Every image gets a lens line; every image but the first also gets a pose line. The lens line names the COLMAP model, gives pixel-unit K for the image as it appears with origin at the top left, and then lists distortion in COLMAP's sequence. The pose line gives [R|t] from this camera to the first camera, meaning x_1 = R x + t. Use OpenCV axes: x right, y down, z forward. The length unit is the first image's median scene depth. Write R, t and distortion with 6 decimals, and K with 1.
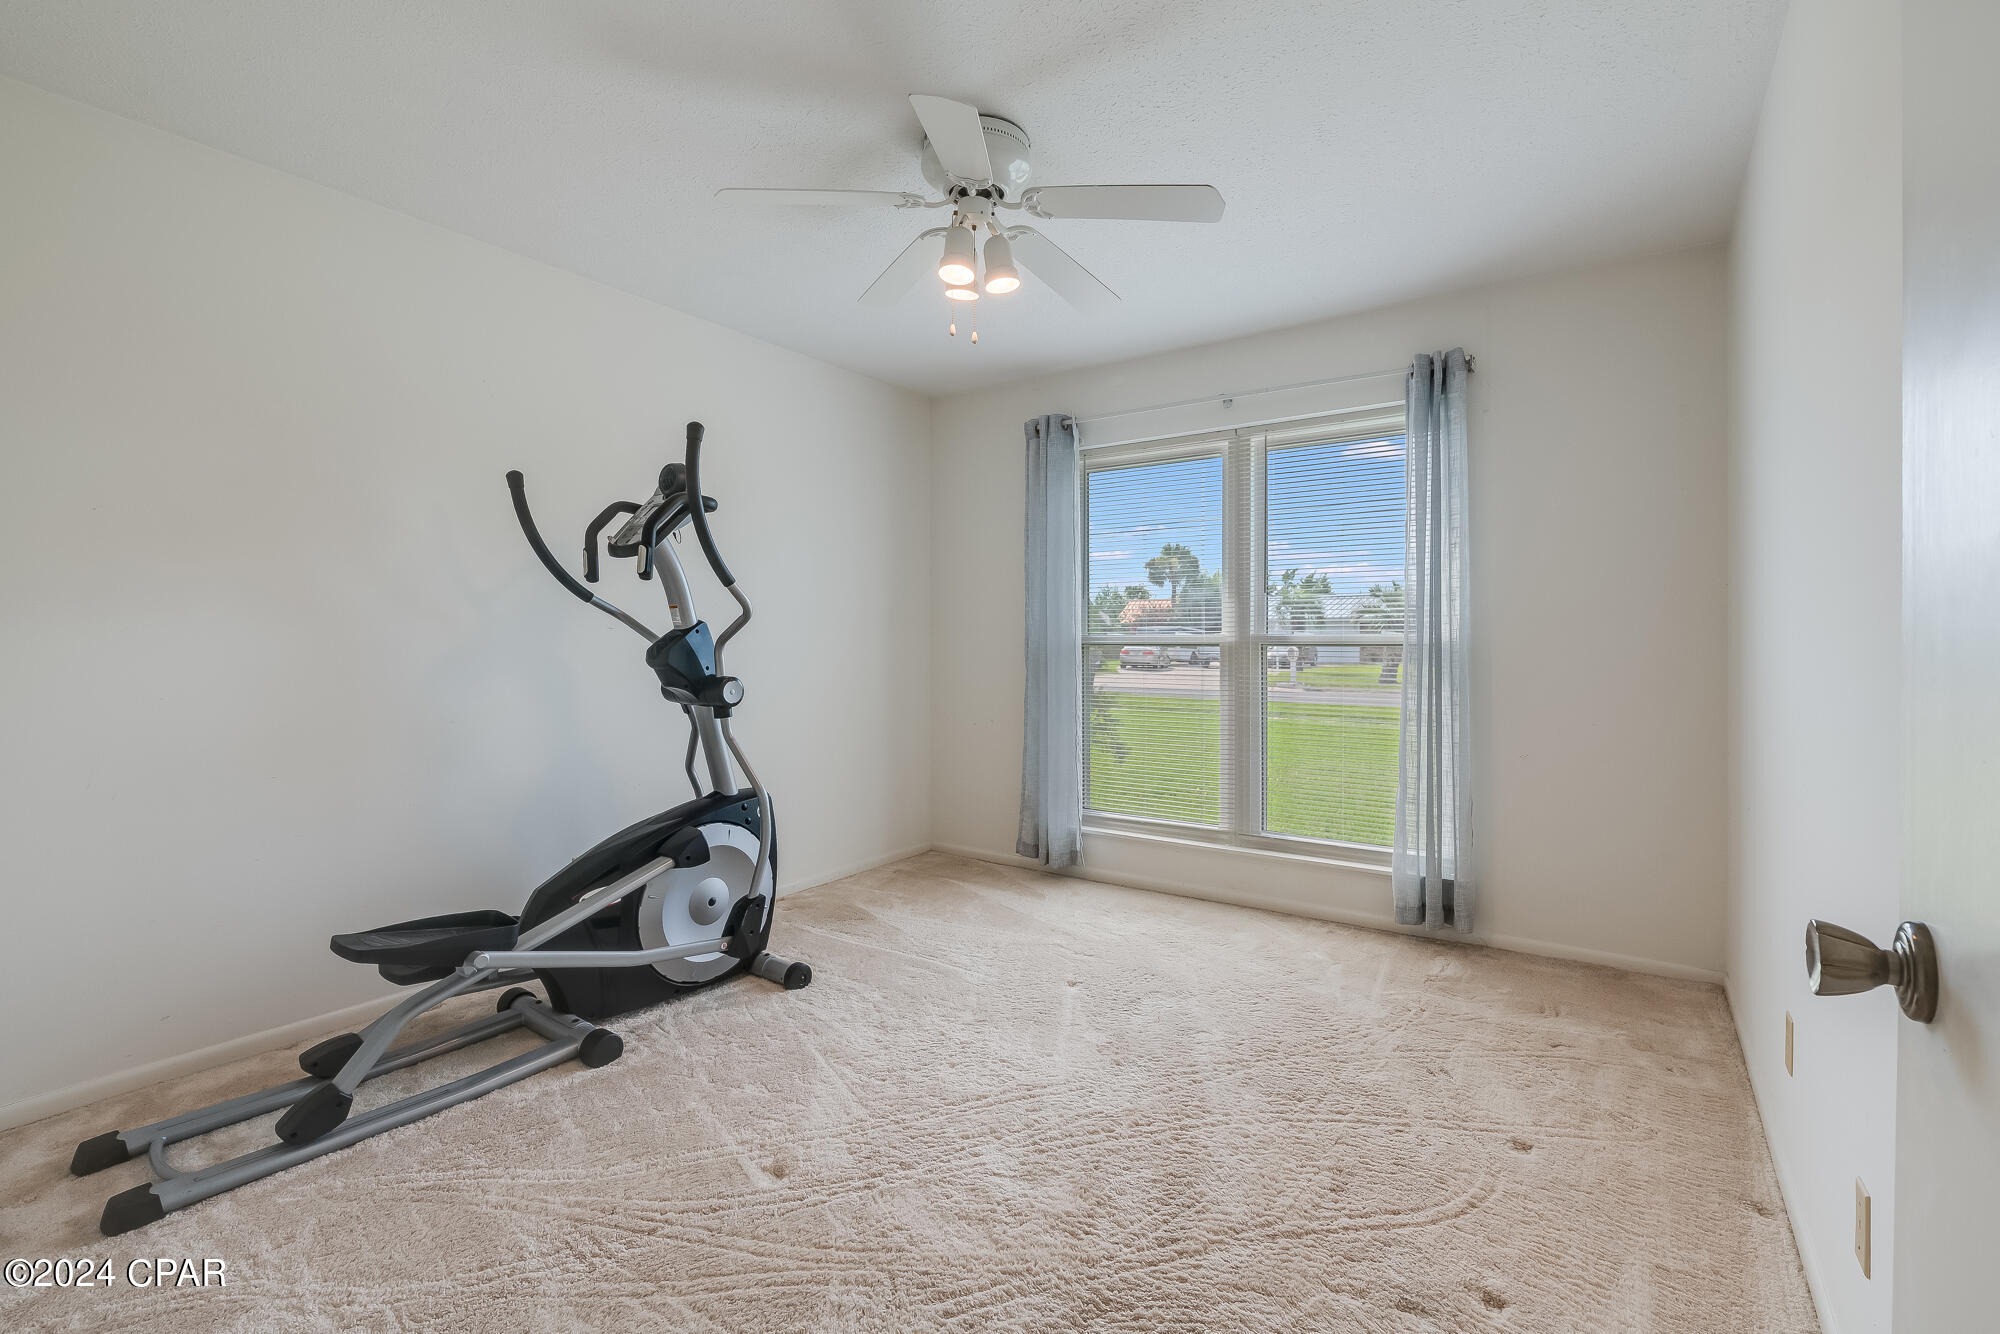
lens RADIAL K [[888.3, 0, 1009.1], [0, 888.3, 647.0], [0, 0, 1]] dist [-0.005433, -0.000689]
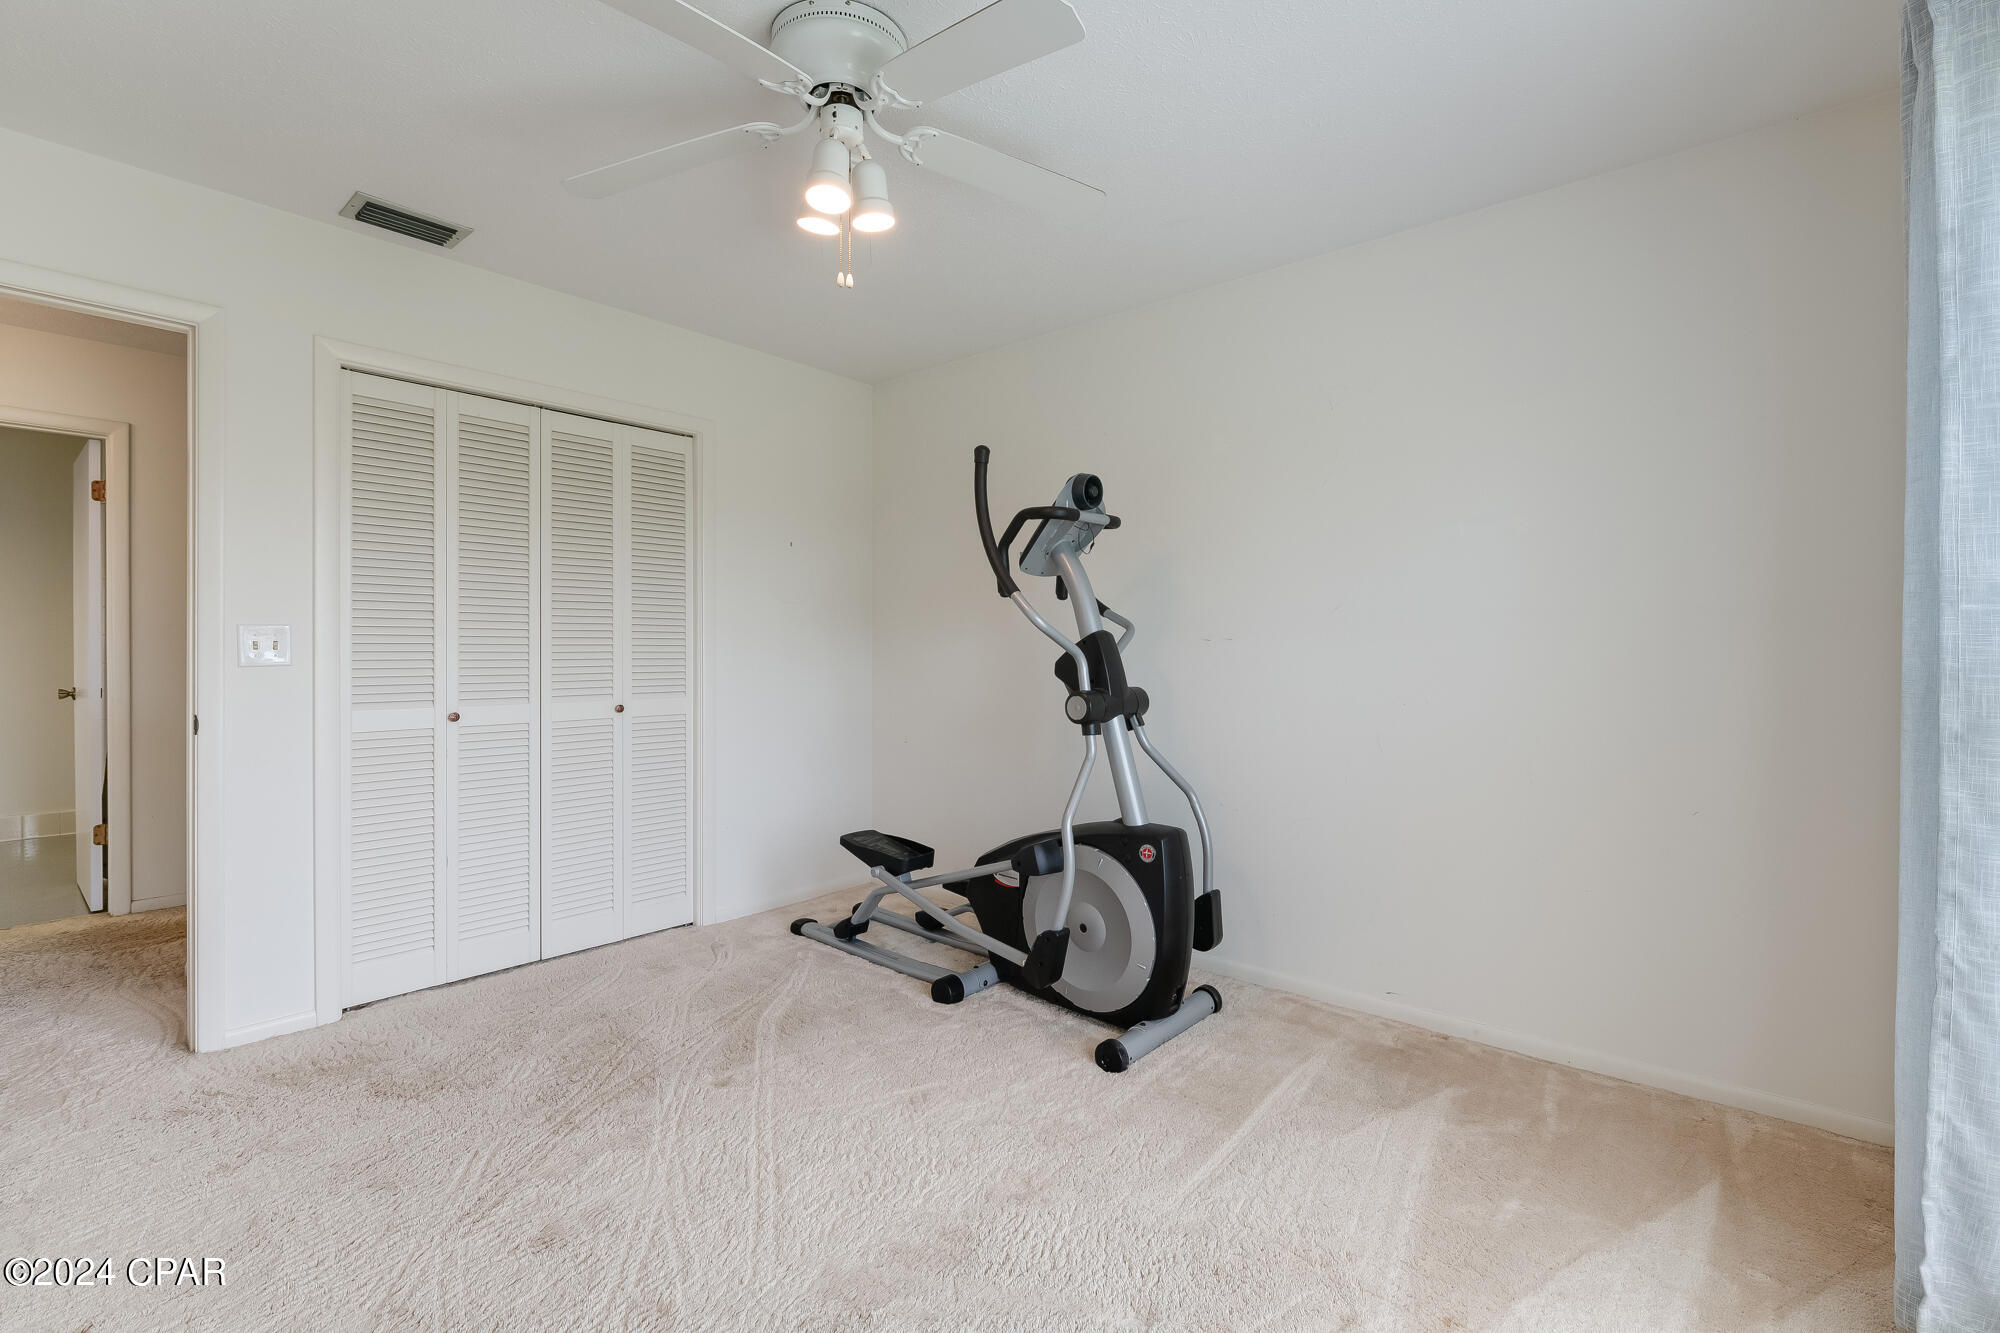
lens RADIAL K [[888.3, 0, 1009.1], [0, 888.3, 646.5], [0, 0, 1]] dist [-0.005433, -0.000689]
pose [[-0.097610, 0.005174, -0.995211, 0.627092], [-0.007971, 0.999950, 0.005980, -0.017956], [0.995193, 0.008516, -0.097564, 1.033667]]
